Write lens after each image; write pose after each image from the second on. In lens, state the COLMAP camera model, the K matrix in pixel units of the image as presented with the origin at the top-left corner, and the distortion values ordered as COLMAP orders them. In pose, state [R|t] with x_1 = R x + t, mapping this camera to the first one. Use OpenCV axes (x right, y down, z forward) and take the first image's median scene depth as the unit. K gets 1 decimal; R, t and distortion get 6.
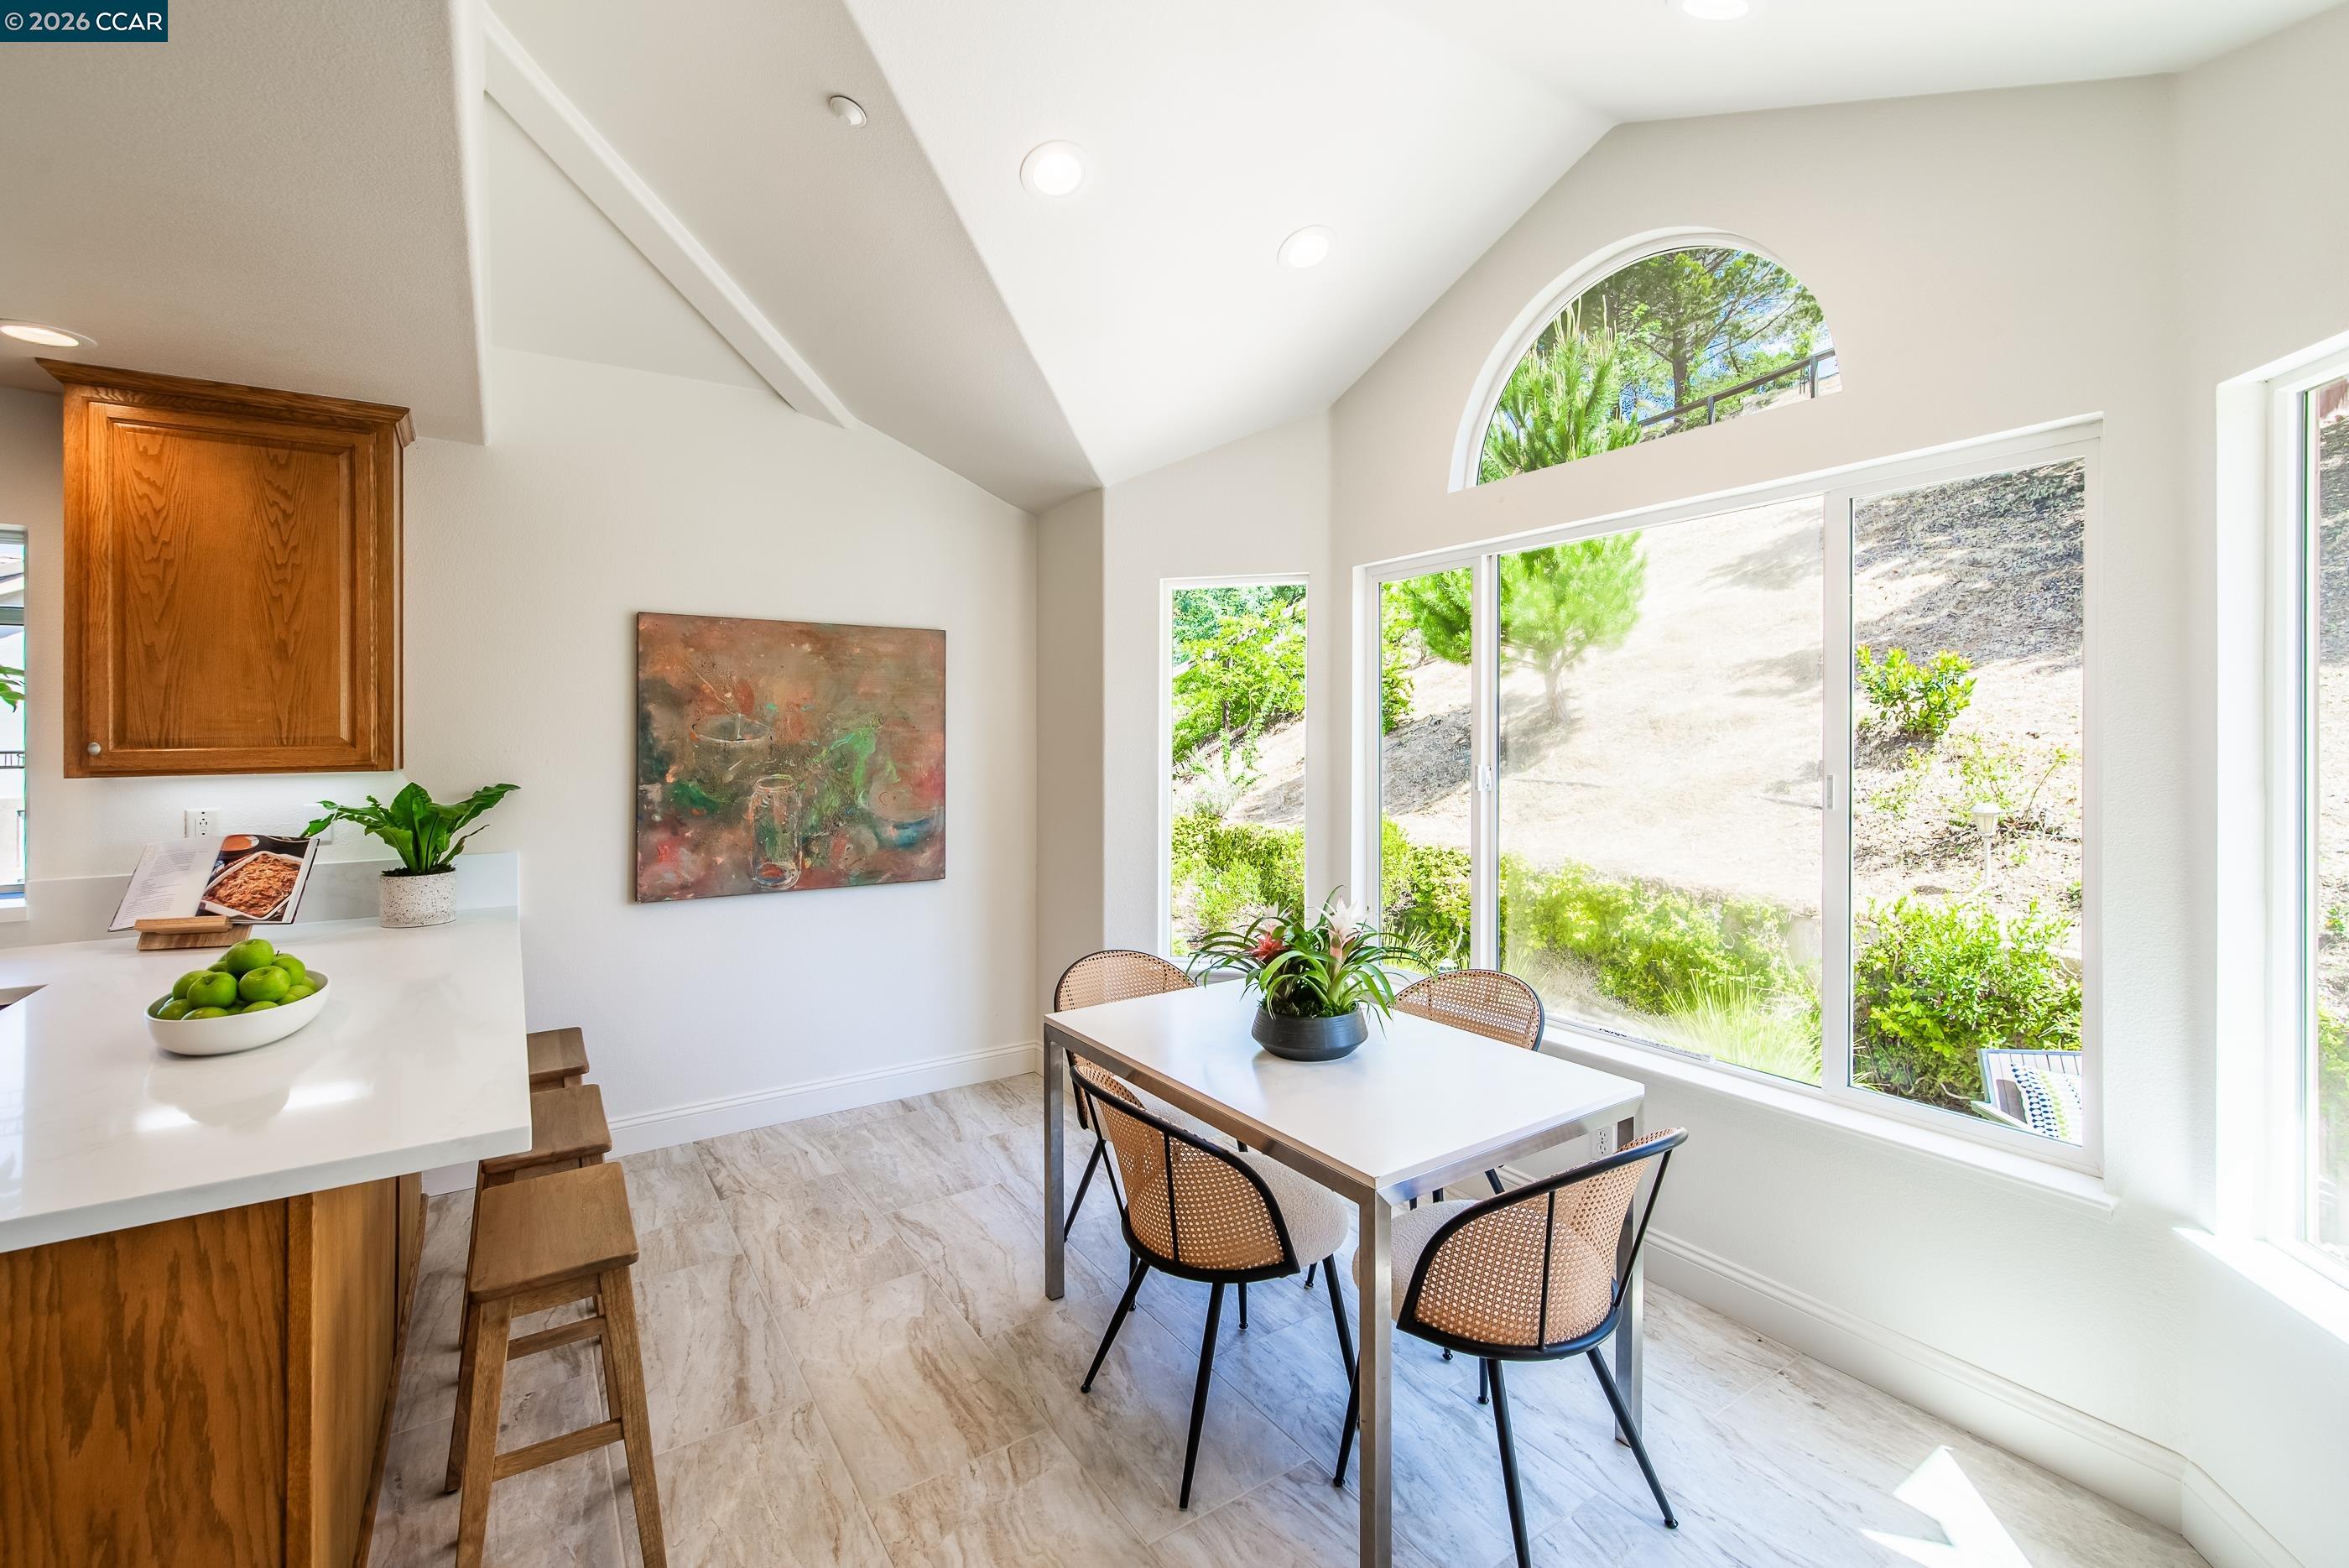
lens RADIAL K [[1036.5, 0, 1187.4], [0, 1036.5, 731.6], [0, 0, 1]] dist [0.004822, 0.000949]
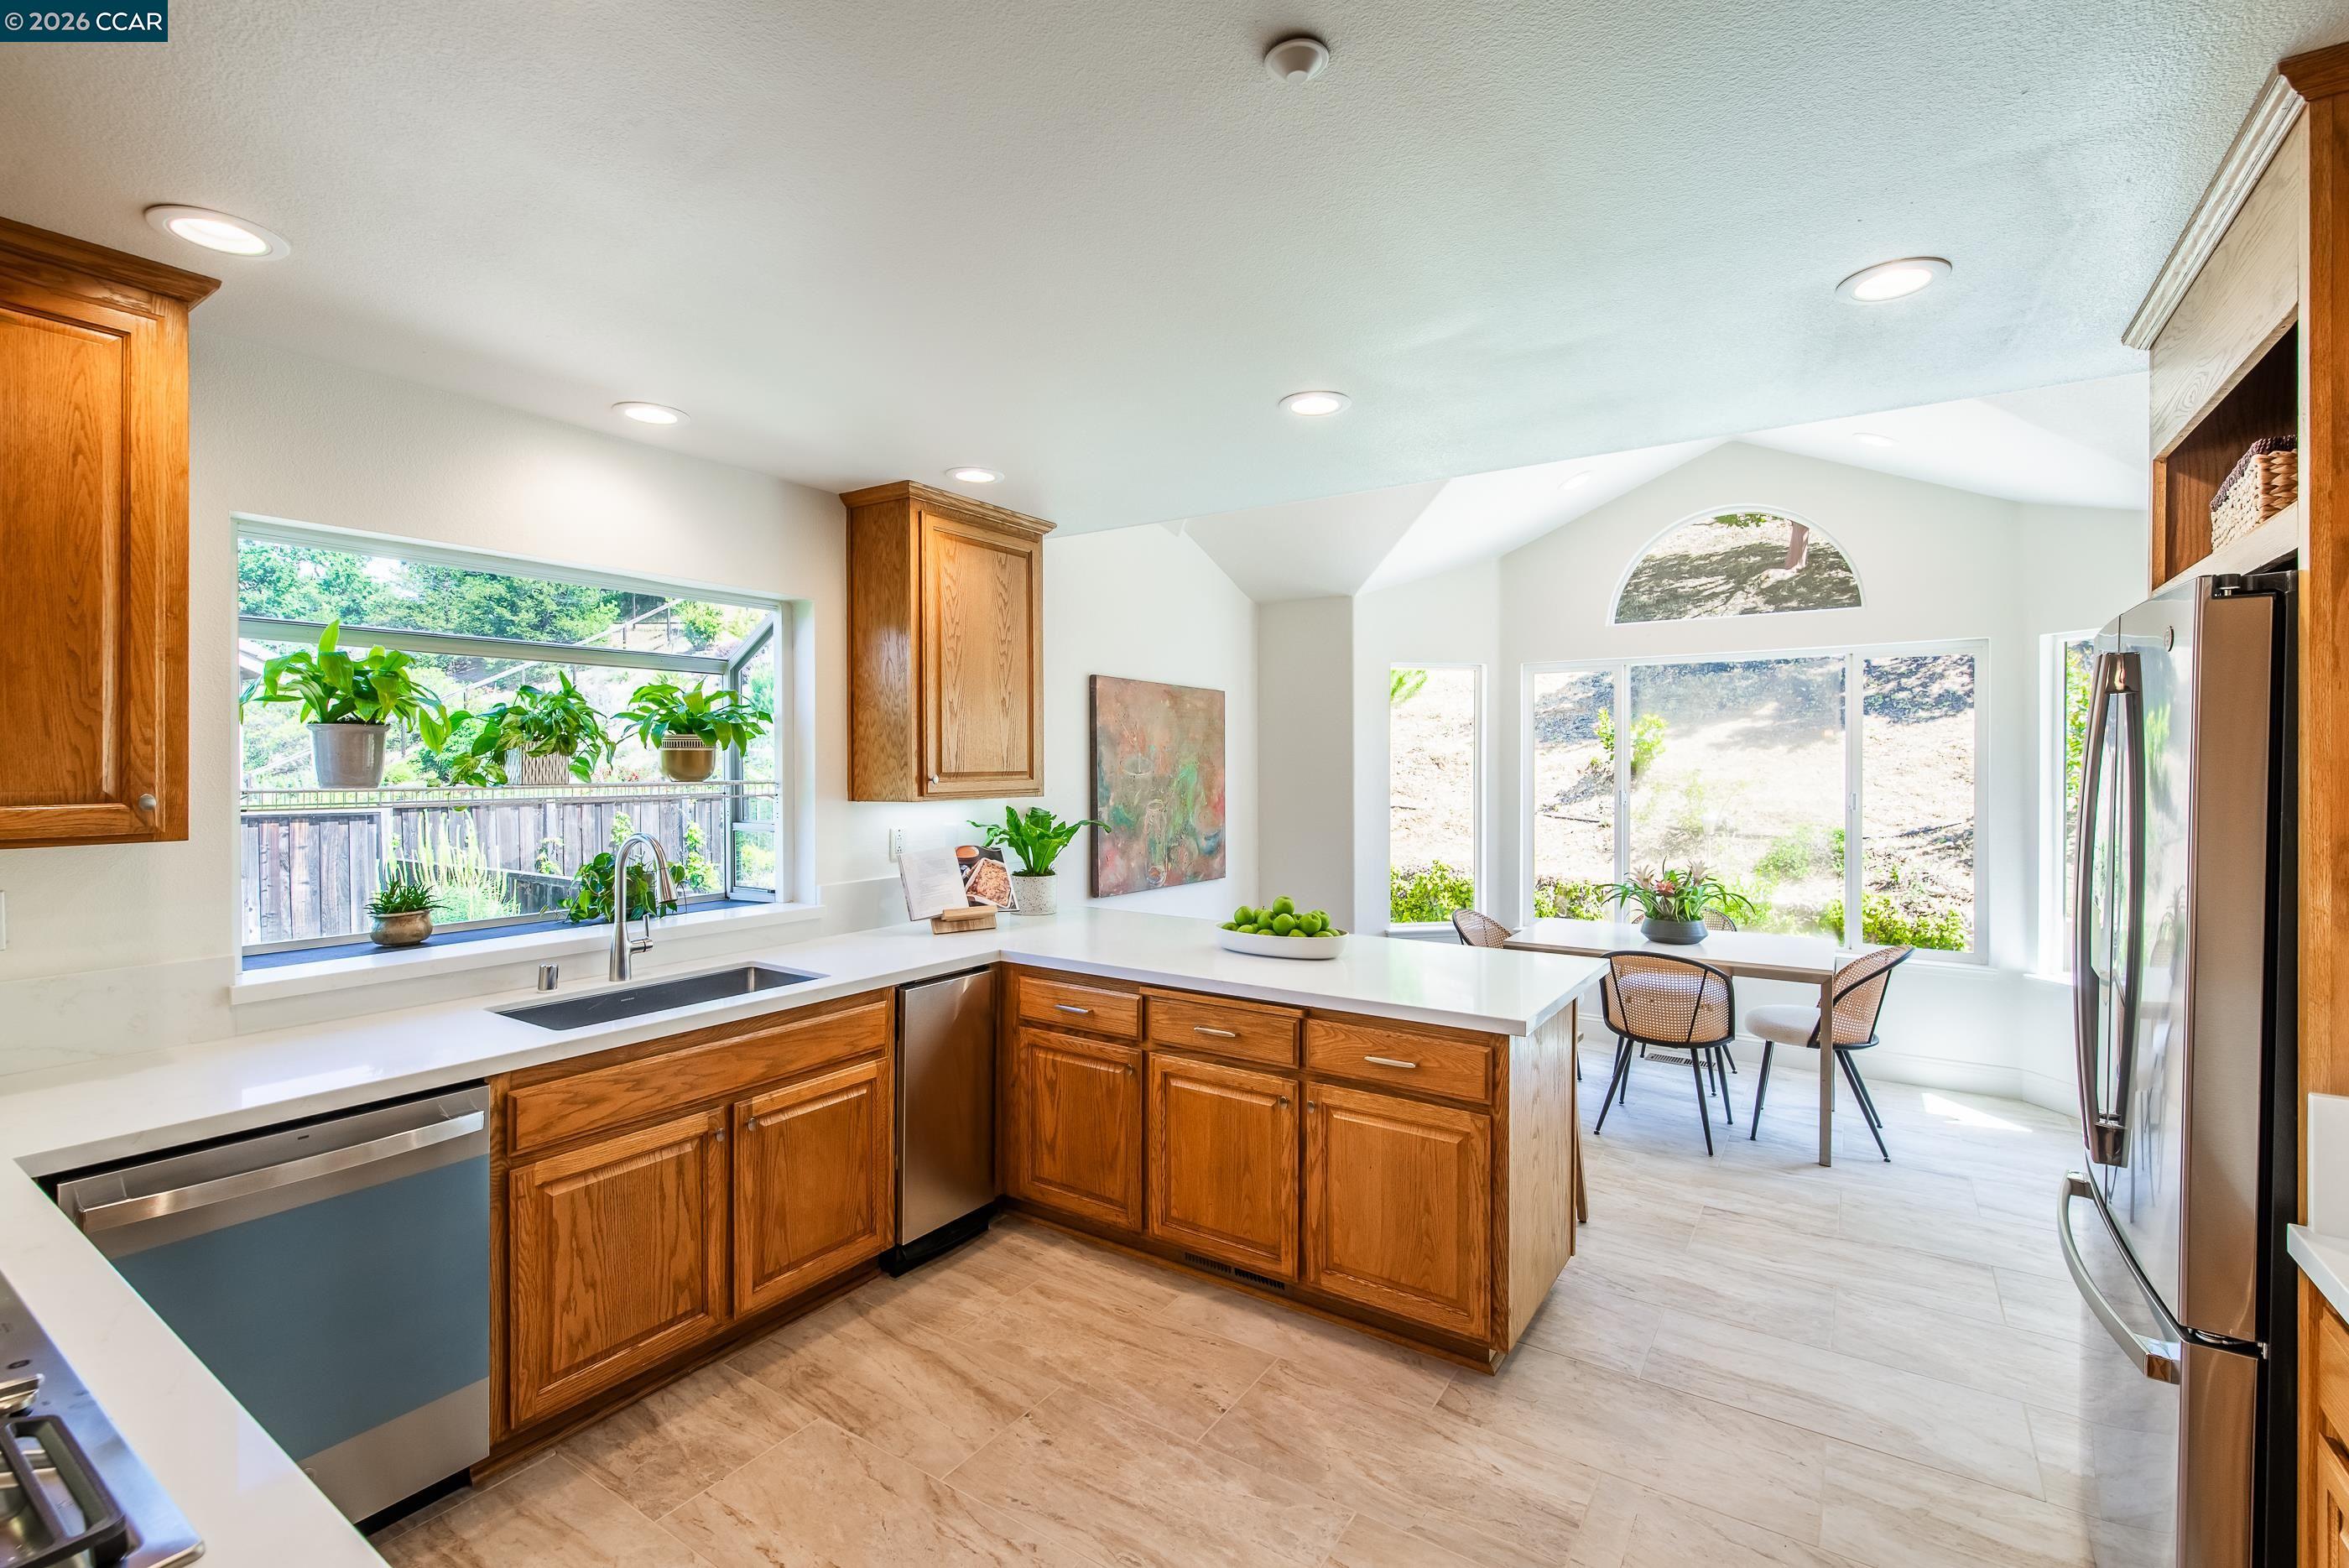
lens RADIAL K [[1036.5, 0, 1210.3], [0, 1036.5, 756.8], [0, 0, 1]] dist [0.004822, 0.000949]
pose [[0.913352, 0.012717, 0.406972, -0.918506], [-0.010968, 0.999918, -0.006628, -0.005210], [-0.407022, 0.001590, 0.913417, -0.244295]]
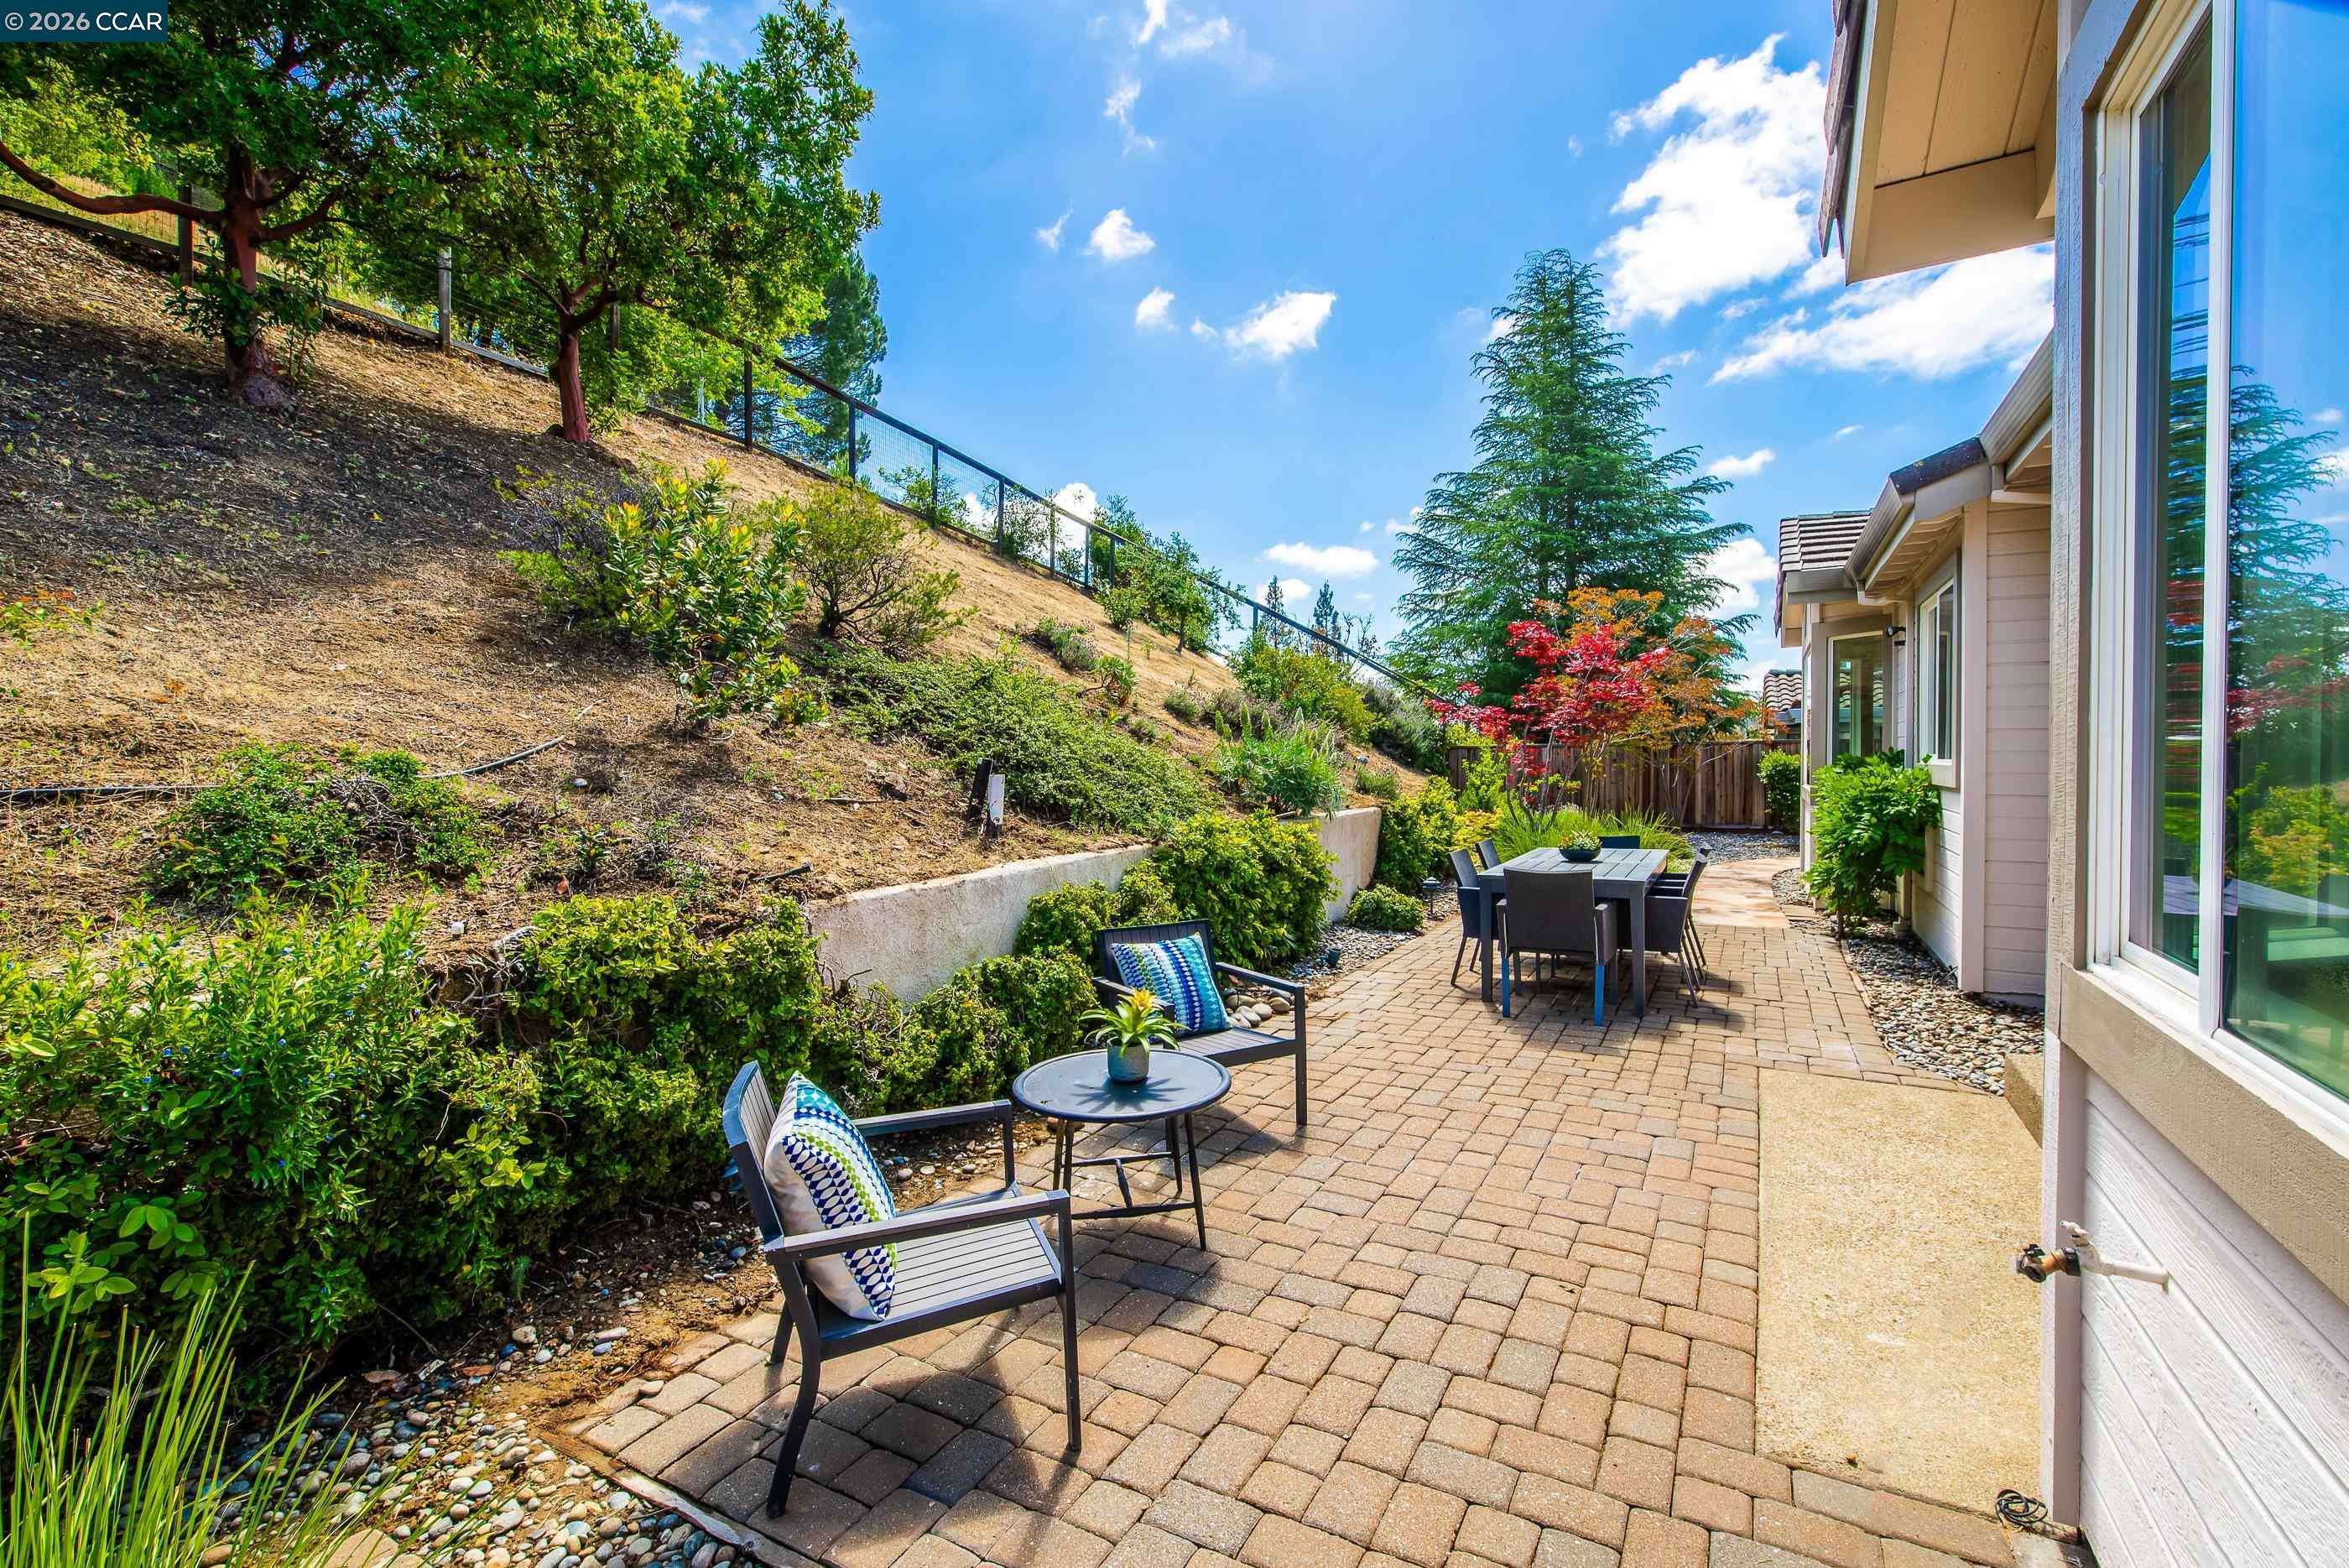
lens RADIAL K [[1036.5, 0, 1196.2], [0, 1036.5, 772.5], [0, 0, 1]] dist [0.004822, 0.000949]
pose [[-0.463262, -0.008137, 0.886184, 0.248081], [0.000978, 0.999953, 0.009693, 0.135715], [-0.886221, 0.005357, -0.463232, 1.139932]]
